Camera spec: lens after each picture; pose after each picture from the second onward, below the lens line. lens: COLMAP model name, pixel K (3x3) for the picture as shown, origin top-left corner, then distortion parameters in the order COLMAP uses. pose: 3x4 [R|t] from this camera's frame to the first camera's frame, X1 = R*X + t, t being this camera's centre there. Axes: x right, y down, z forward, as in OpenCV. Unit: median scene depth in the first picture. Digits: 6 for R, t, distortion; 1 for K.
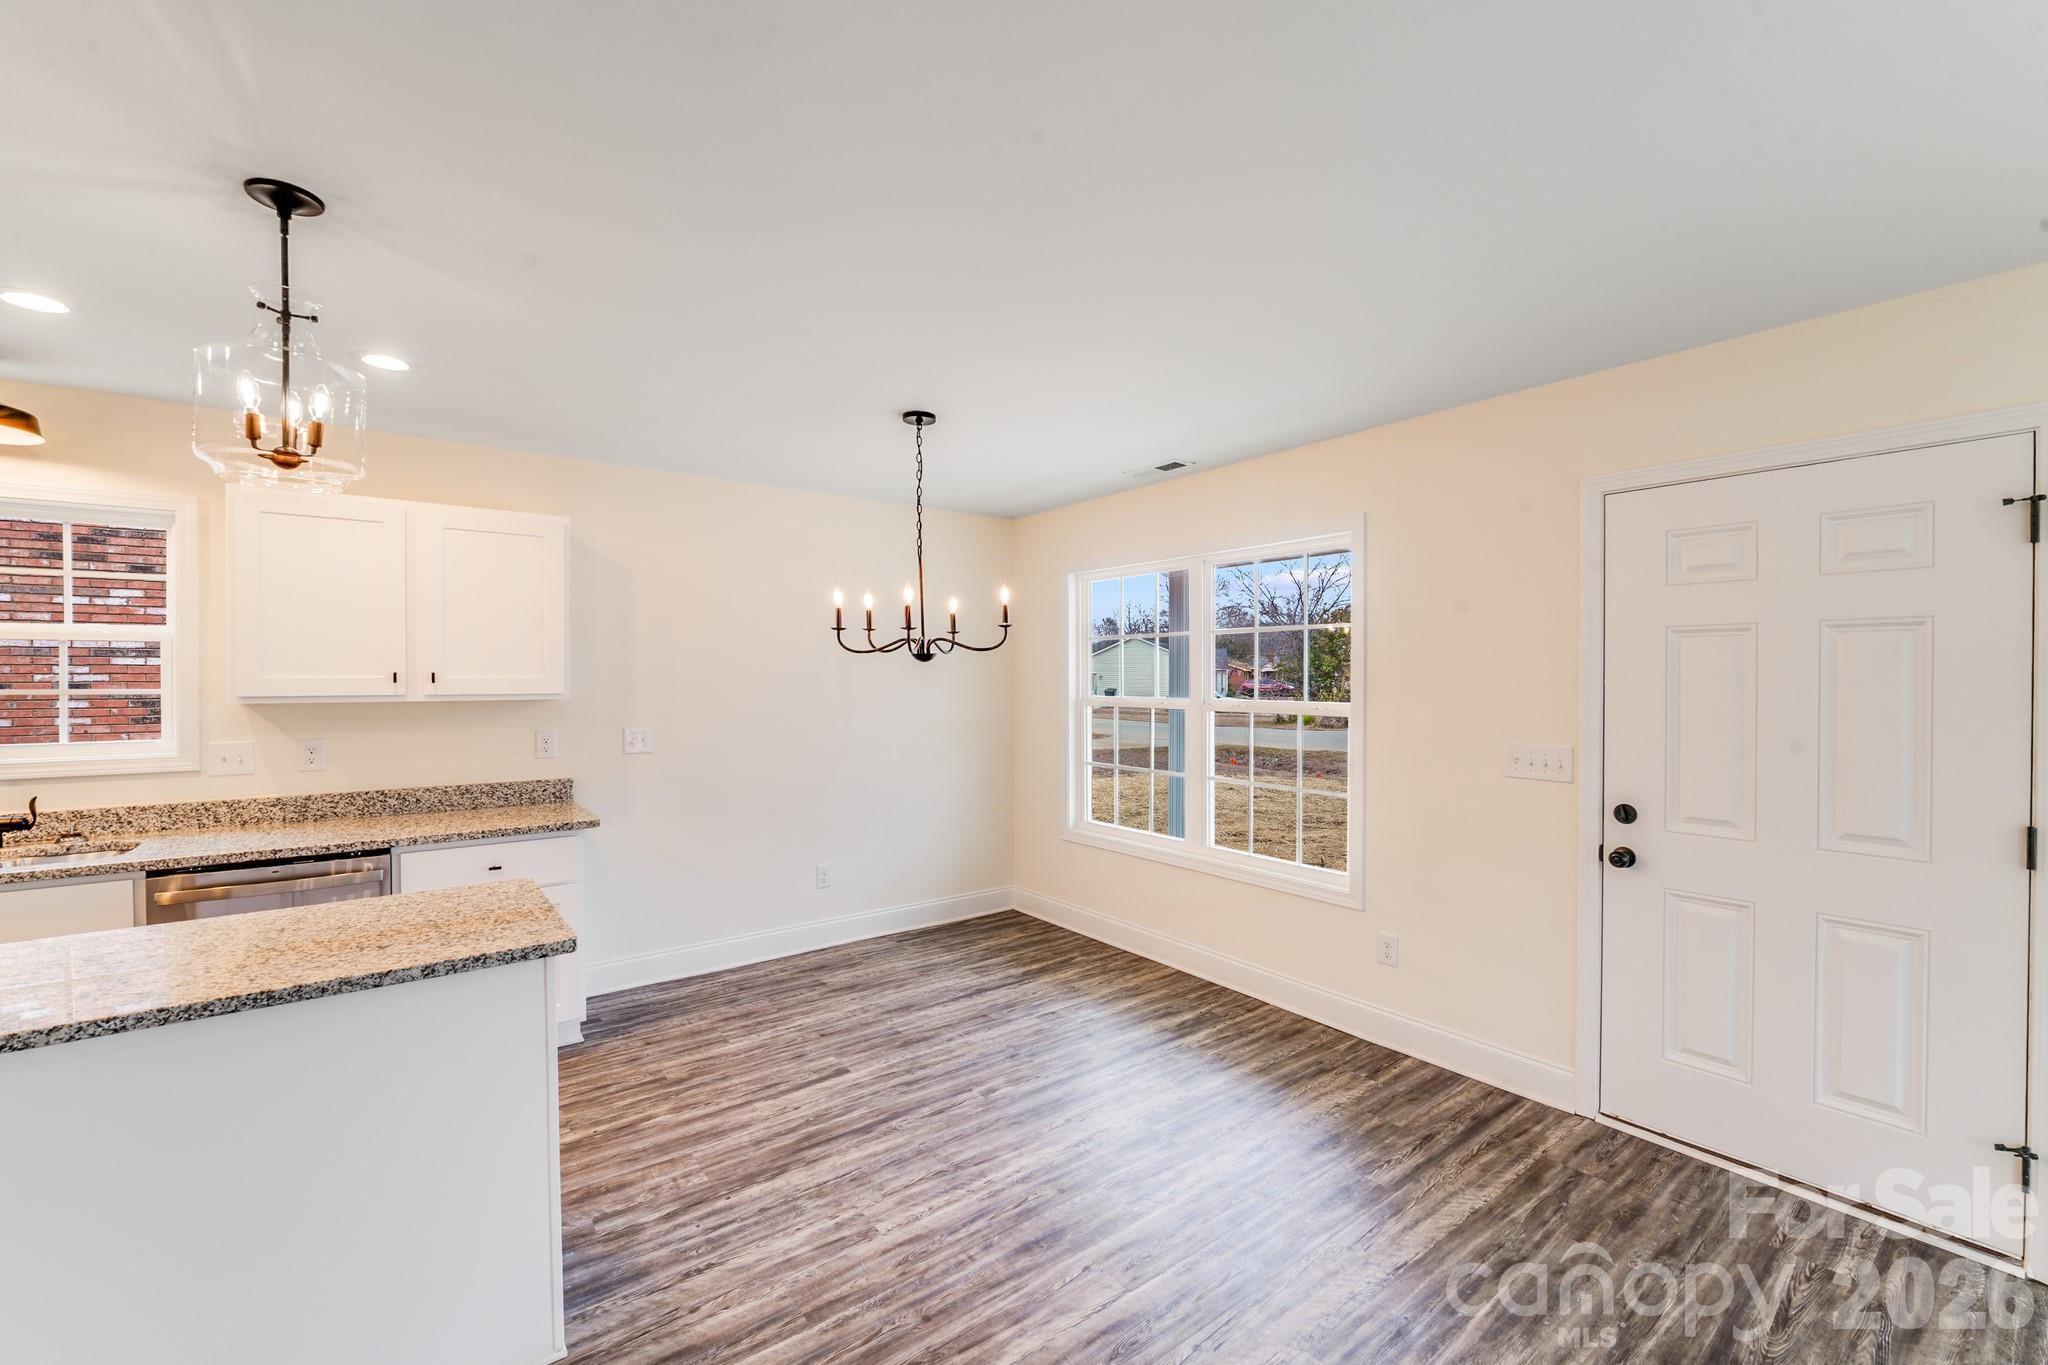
lens RADIAL K [[842.6, 0, 1024.0], [0, 842.6, 682.5], [0, 0, 1]] dist [-0.008832, -0.001165]
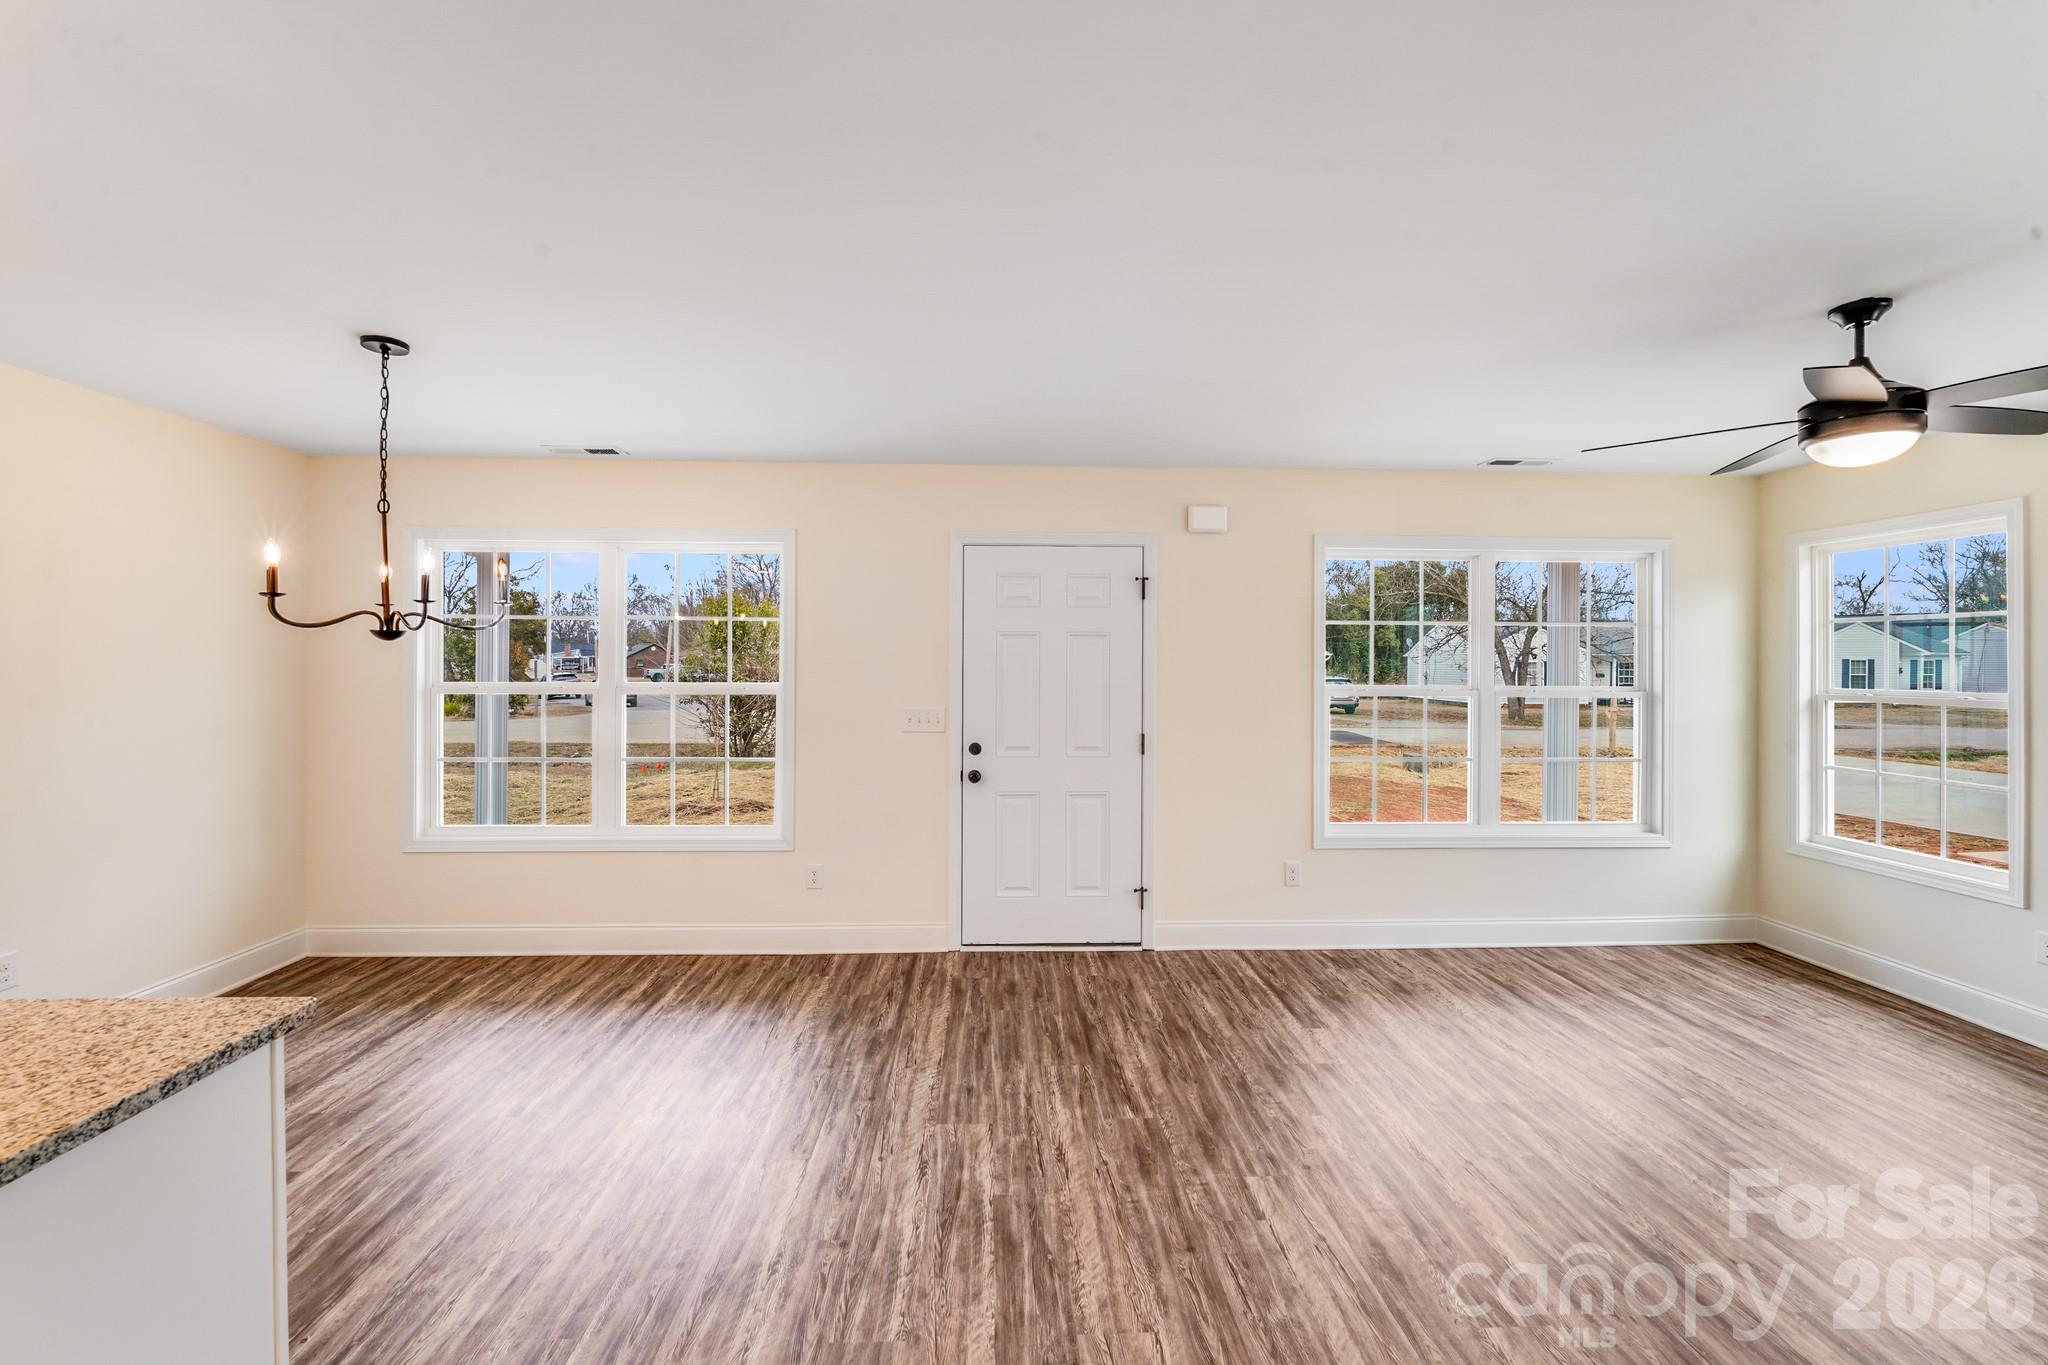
lens RADIAL K [[834.7, 0, 1020.1], [0, 834.7, 656.7], [0, 0, 1]] dist [-0.007499, -0.000491]
pose [[0.572499, 0.009862, 0.819846, -0.461251], [0.001647, 0.999912, -0.013178, 0.003697], [-0.819904, 0.008894, 0.572432, 0.026162]]
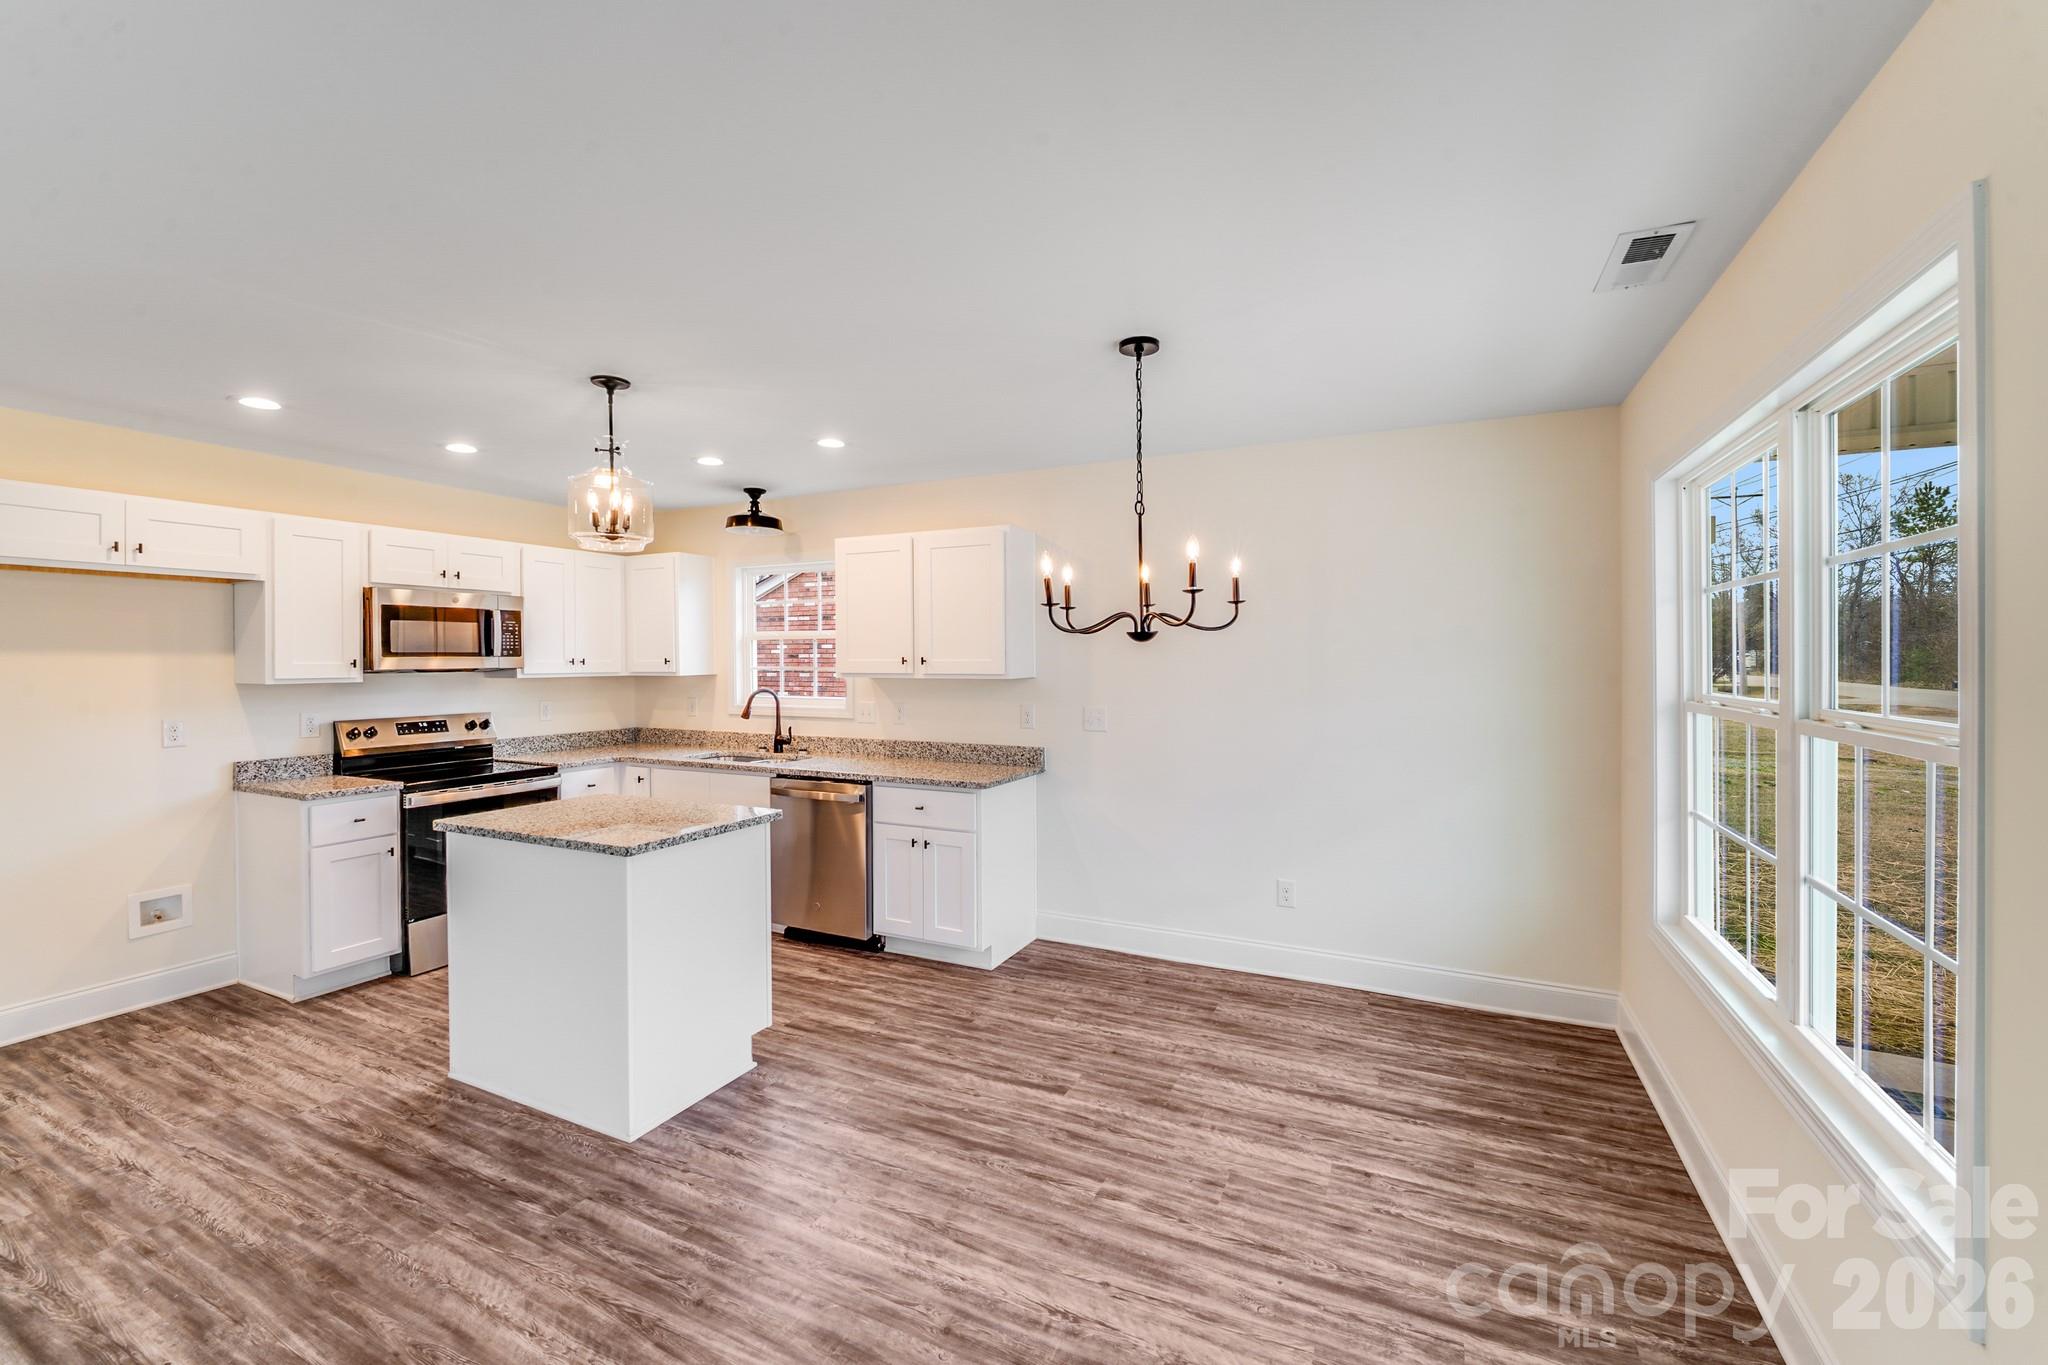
lens RADIAL K [[836.4, 0, 1013.7], [0, 836.4, 669.4], [0, 0, 1]] dist [-0.009383, -0.000600]
pose [[0.447339, 0.010681, -0.894301, 0.582041], [-0.005004, 0.999943, 0.009440, -0.005100], [0.894350, 0.000252, 0.447367, 0.558044]]
